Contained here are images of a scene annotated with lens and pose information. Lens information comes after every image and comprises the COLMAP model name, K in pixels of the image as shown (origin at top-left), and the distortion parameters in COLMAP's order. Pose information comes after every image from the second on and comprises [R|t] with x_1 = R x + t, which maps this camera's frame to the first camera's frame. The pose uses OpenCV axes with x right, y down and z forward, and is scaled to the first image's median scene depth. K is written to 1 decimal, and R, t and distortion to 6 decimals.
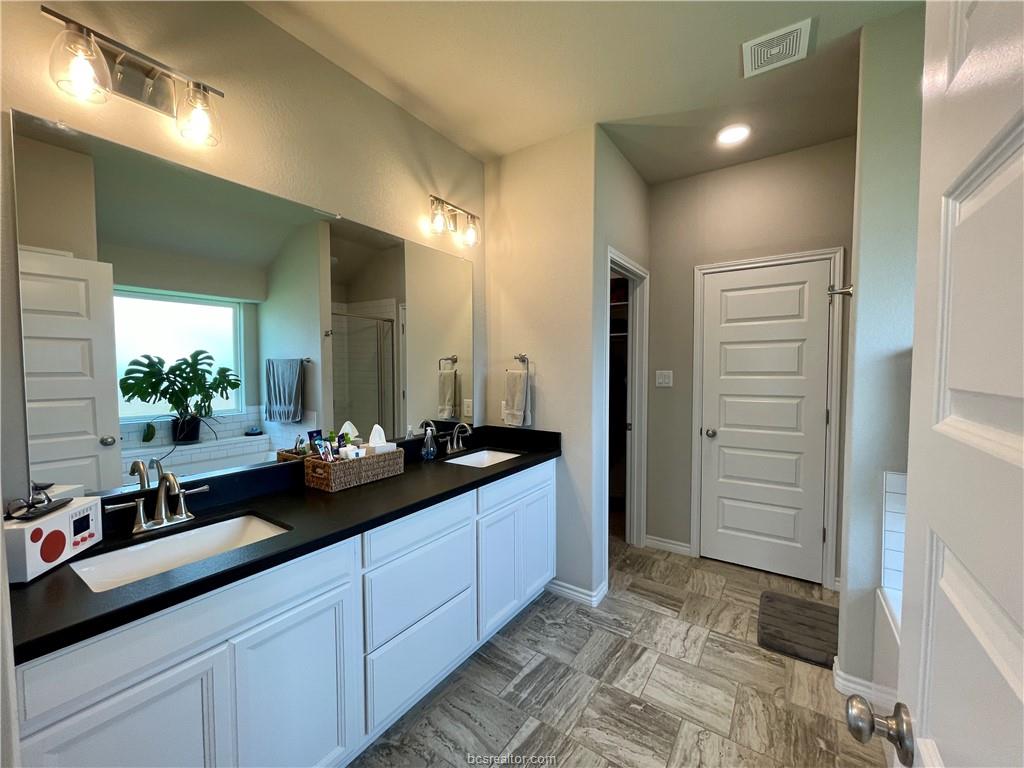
lens RADIAL K [[406.6, 0, 512.0], [0, 406.6, 384.0], [0, 0, 1]] dist [0.000430, -0.000653]
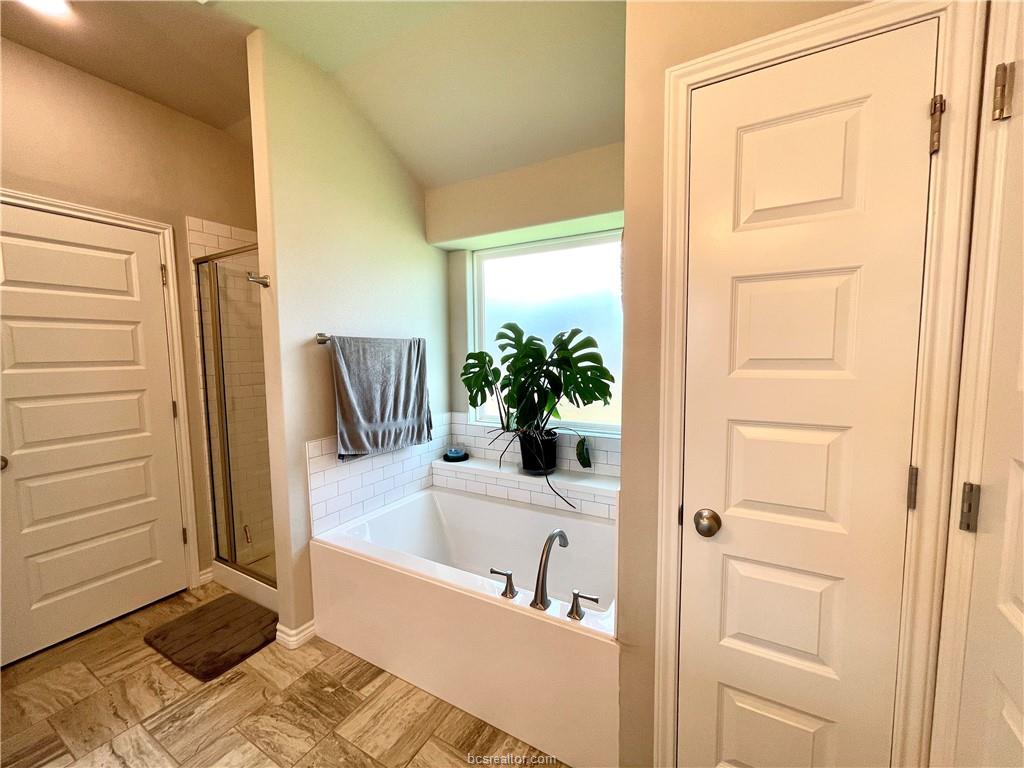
lens RADIAL K [[406.6, 0, 512.0], [0, 406.6, 384.0], [0, 0, 1]] dist [0.000430, -0.000653]
pose [[-0.077266, -0.071981, 0.994409, -0.236496], [0.045945, 0.996074, 0.075671, -0.012886], [-0.995951, 0.051535, -0.073656, 0.379707]]
